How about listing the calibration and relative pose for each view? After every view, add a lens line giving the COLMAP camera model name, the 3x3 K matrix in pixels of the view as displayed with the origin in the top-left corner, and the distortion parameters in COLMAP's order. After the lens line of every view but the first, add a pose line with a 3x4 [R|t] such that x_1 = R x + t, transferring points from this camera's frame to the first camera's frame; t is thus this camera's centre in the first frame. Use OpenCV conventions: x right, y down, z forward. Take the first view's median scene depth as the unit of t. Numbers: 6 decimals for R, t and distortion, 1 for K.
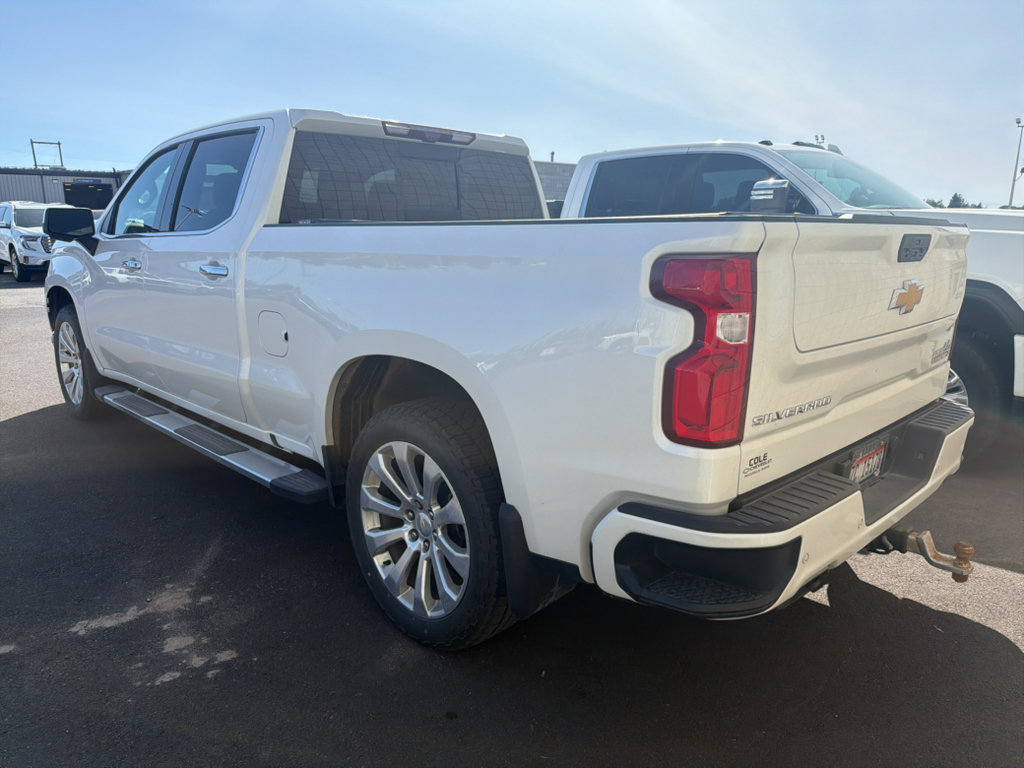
lens RADIAL K [[724.6, 0, 512.0], [0, 724.6, 384.0], [0, 0, 1]] dist [0.007906, -0.003586]
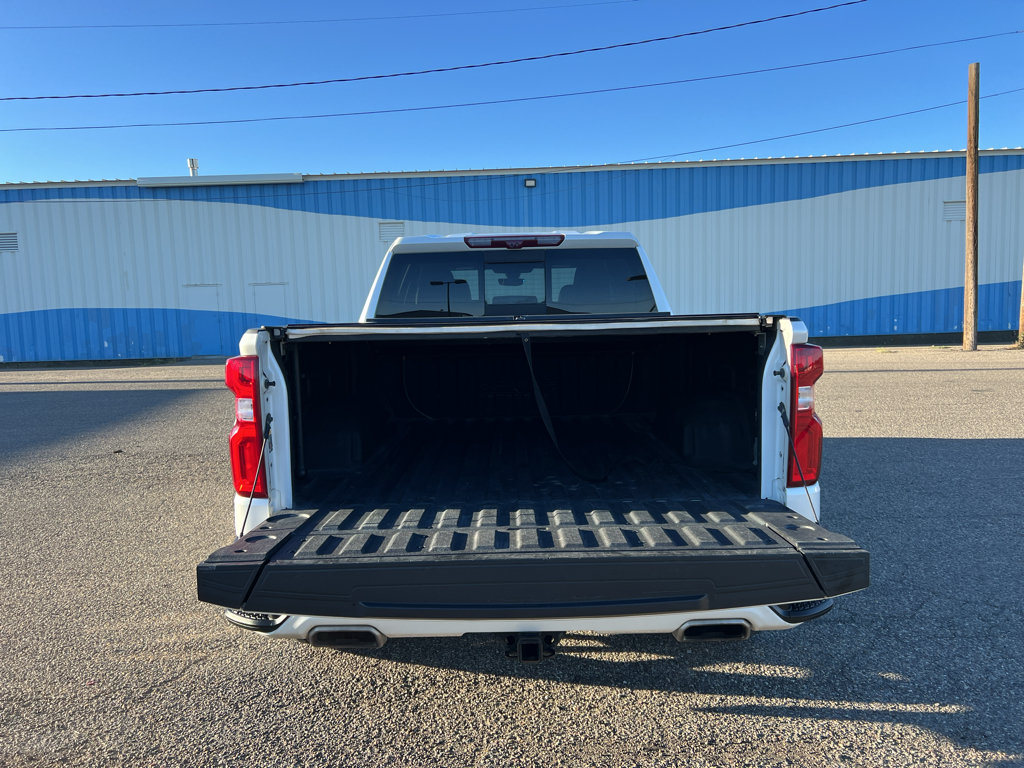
lens RADIAL K [[767.1, 0, 509.9], [0, 767.1, 388.5], [0, 0, 1]] dist [0.055220, -0.062554]
pose [[0.710831, 0.051099, -0.701505, 1.024428], [-0.118632, 0.991779, -0.047967, -0.064363], [0.693286, 0.117317, 0.711049, 0.184537]]
